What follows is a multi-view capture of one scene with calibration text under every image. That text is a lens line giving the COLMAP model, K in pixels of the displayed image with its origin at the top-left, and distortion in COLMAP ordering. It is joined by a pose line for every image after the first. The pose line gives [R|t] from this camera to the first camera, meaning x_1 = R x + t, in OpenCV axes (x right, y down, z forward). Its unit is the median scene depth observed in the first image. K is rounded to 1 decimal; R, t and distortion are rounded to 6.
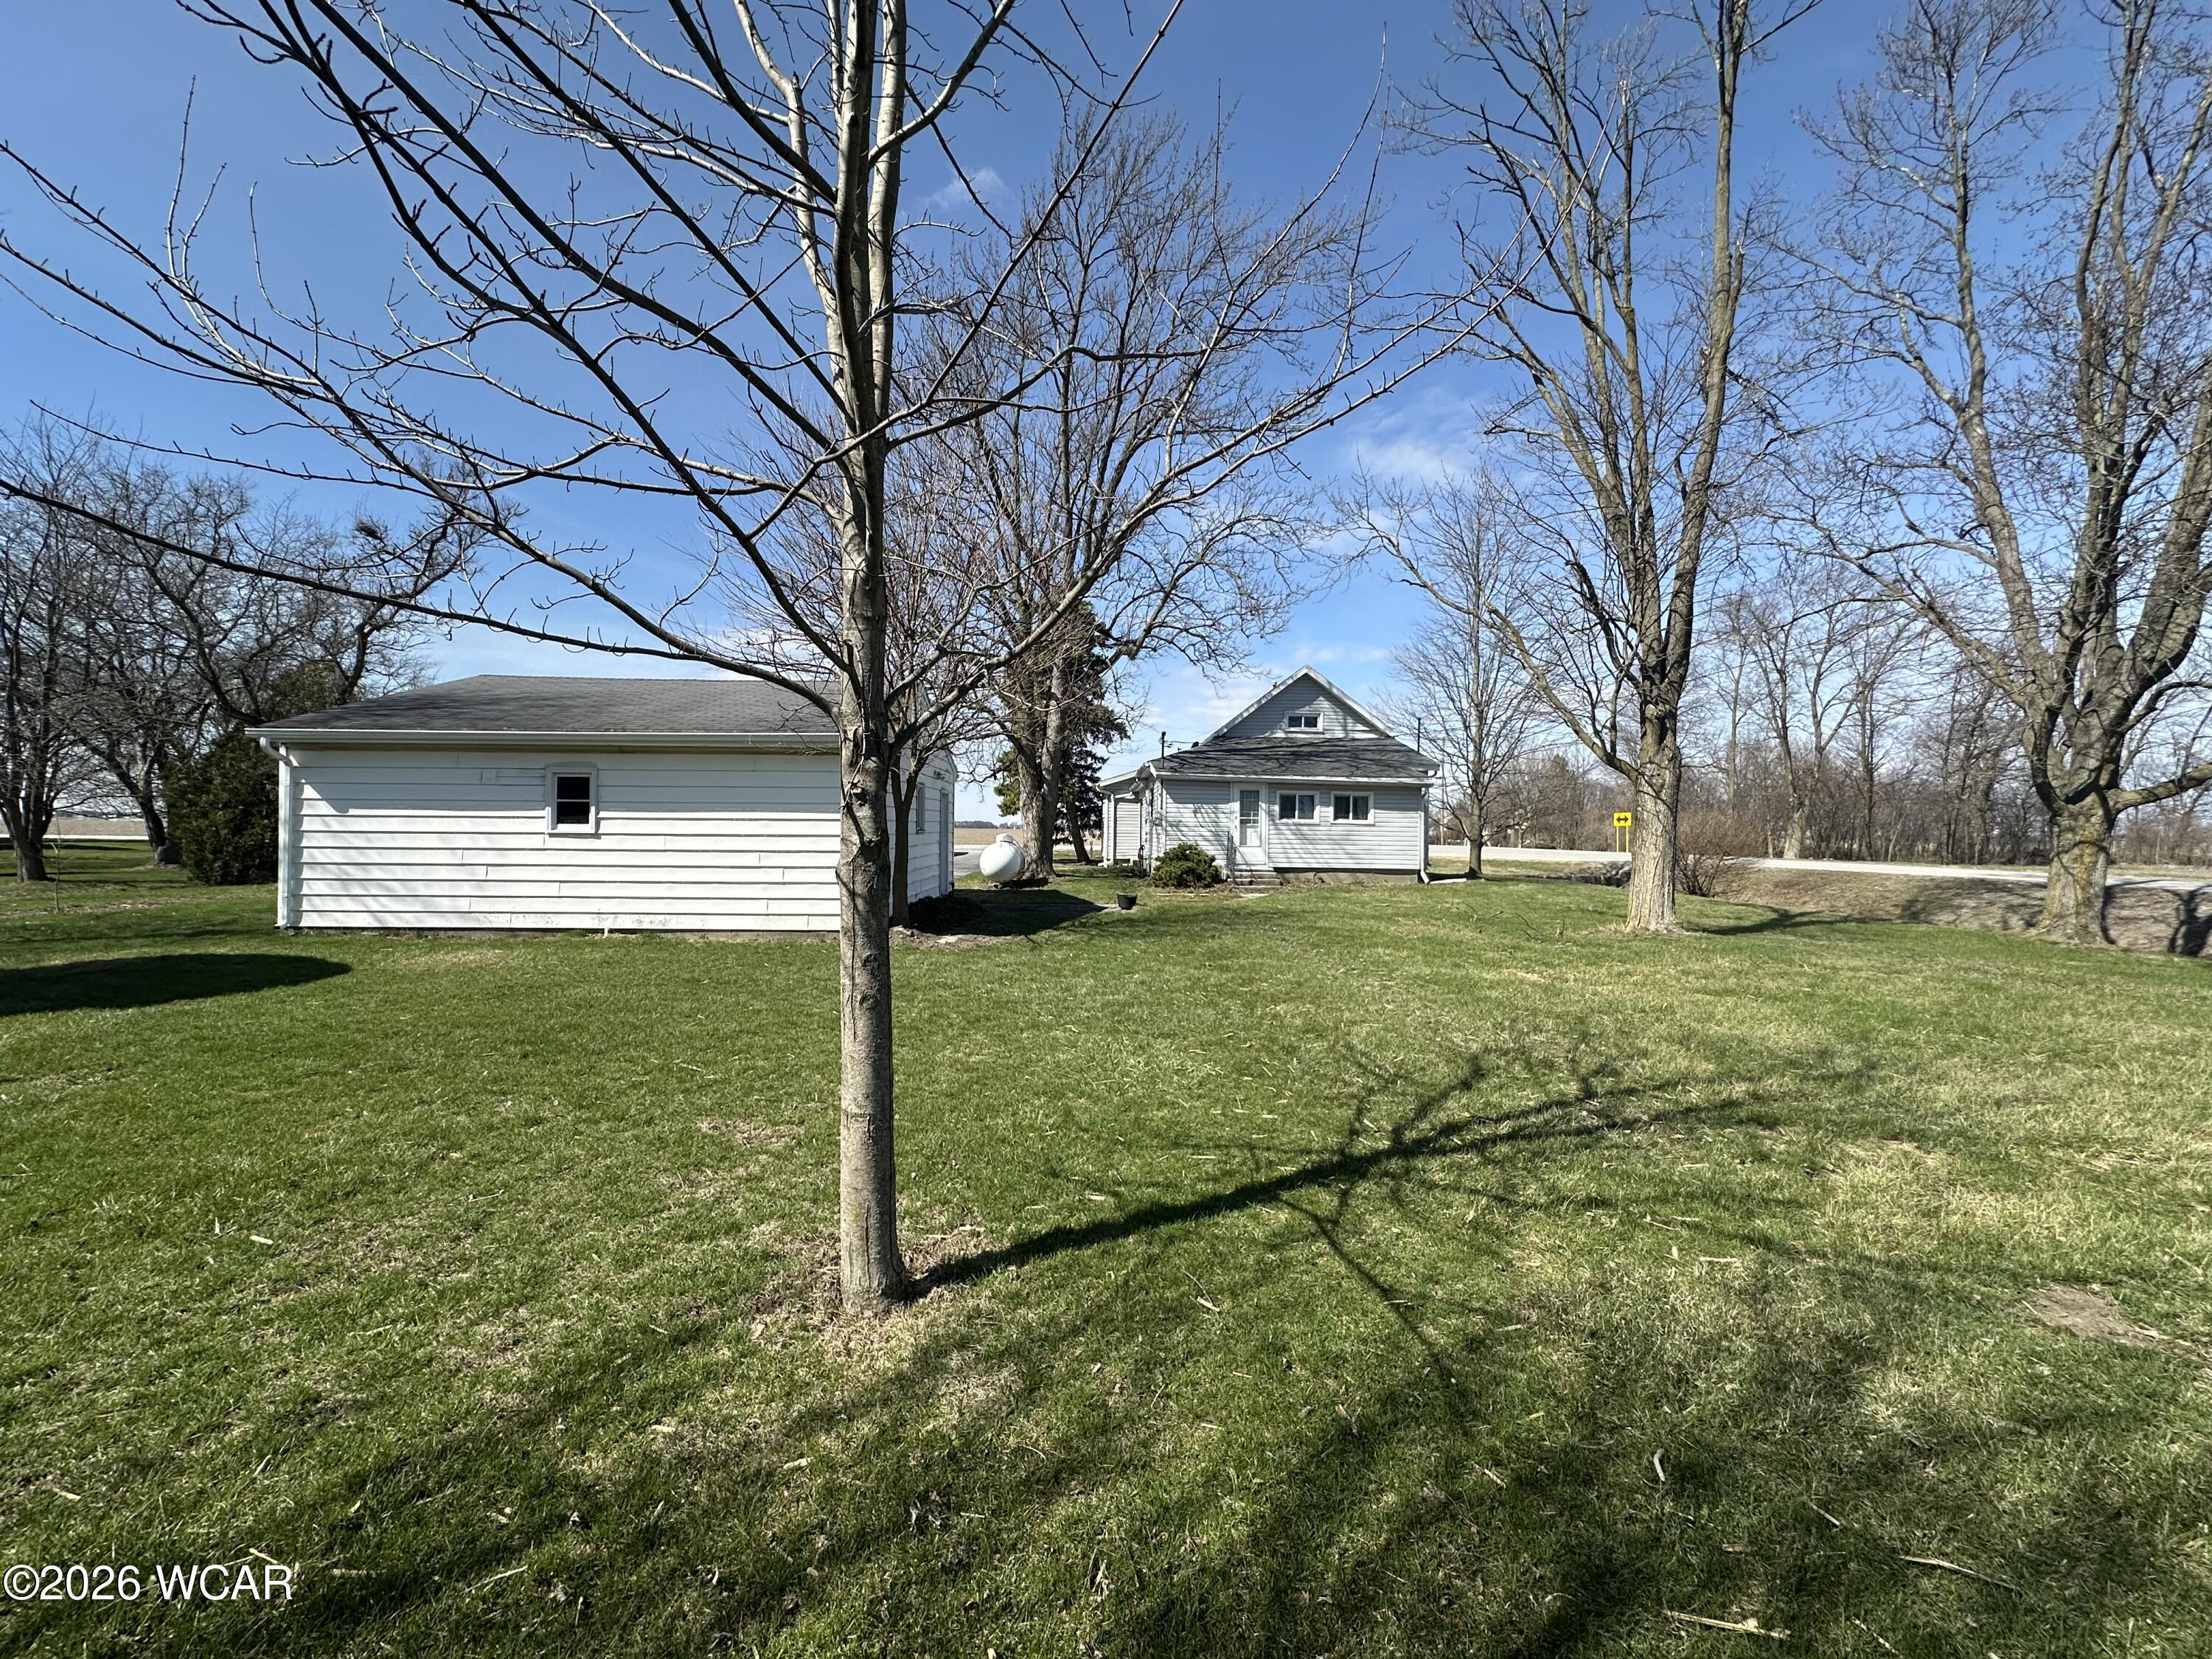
lens RADIAL K [[874.3, 0, 1106.0], [0, 874.3, 829.5], [0, 0, 1]] dist [-0.000183, -0.000092]
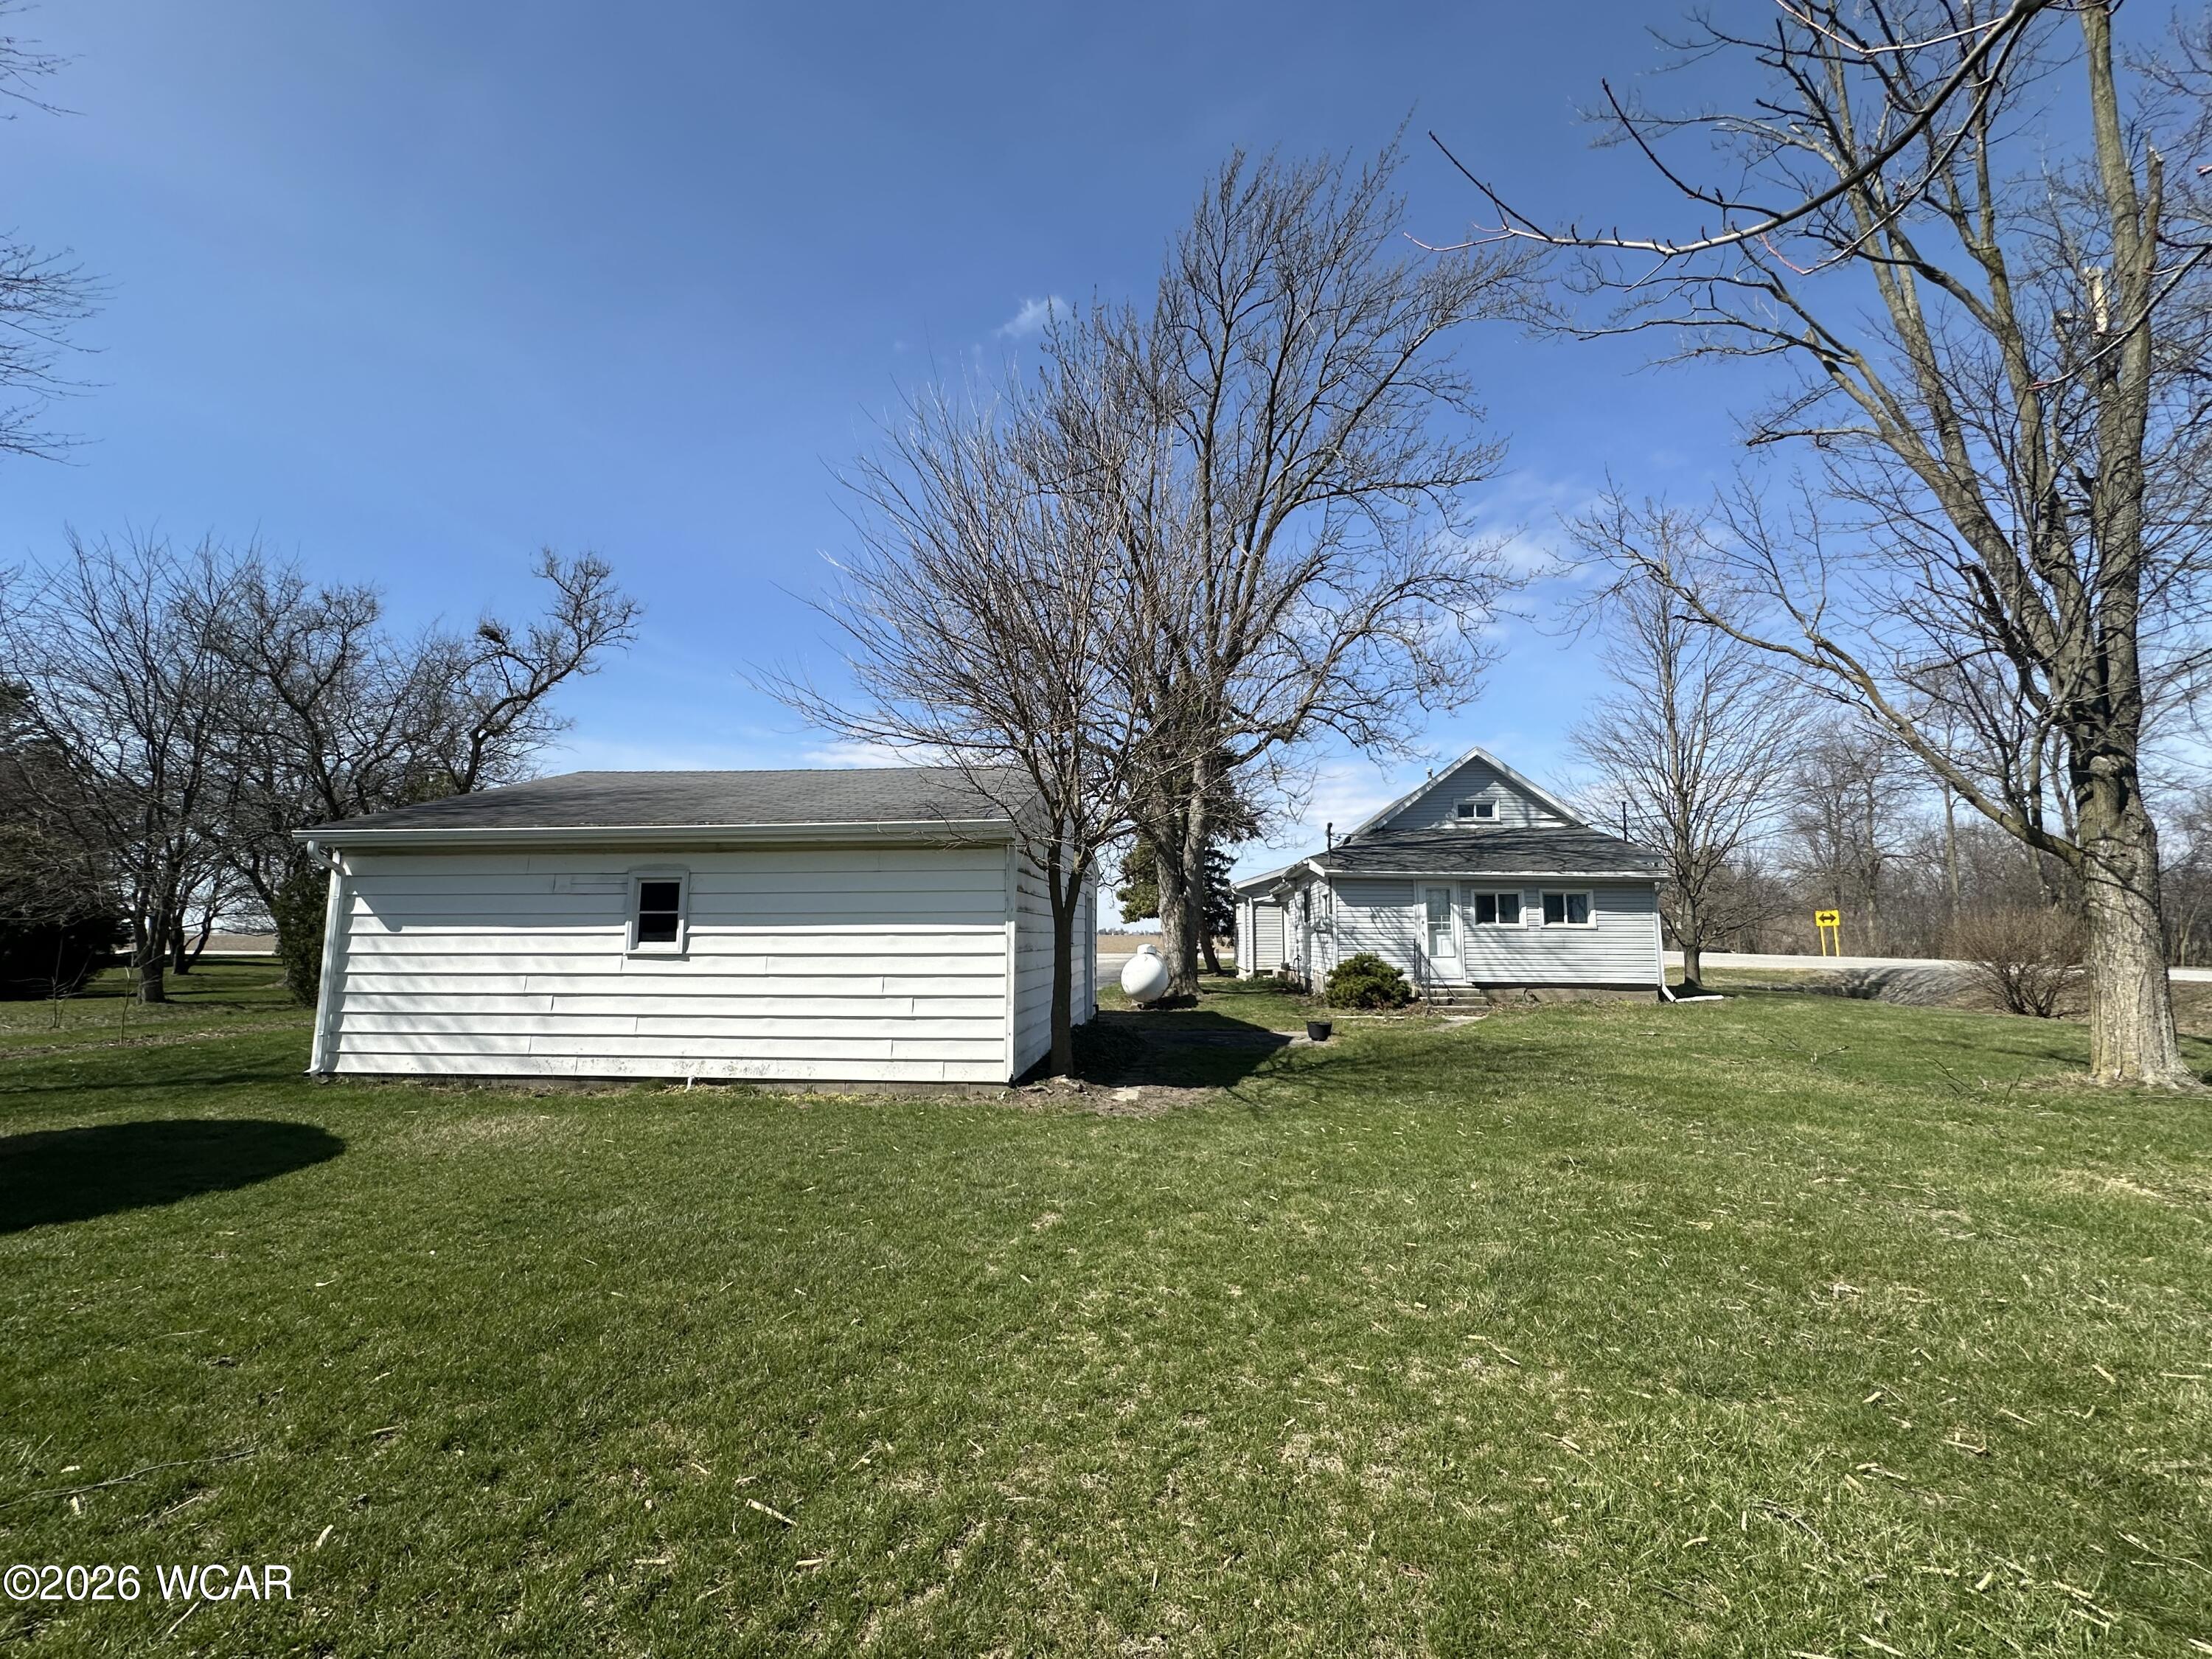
lens RADIAL K [[874.3, 0, 1106.0], [0, 874.3, 829.5], [0, 0, 1]] dist [-0.000183, -0.000092]
pose [[0.993626, -0.023453, -0.110263, -0.063473], [0.010059, 0.992663, -0.120499, -0.004444], [0.112280, 0.118621, 0.986571, 0.138649]]
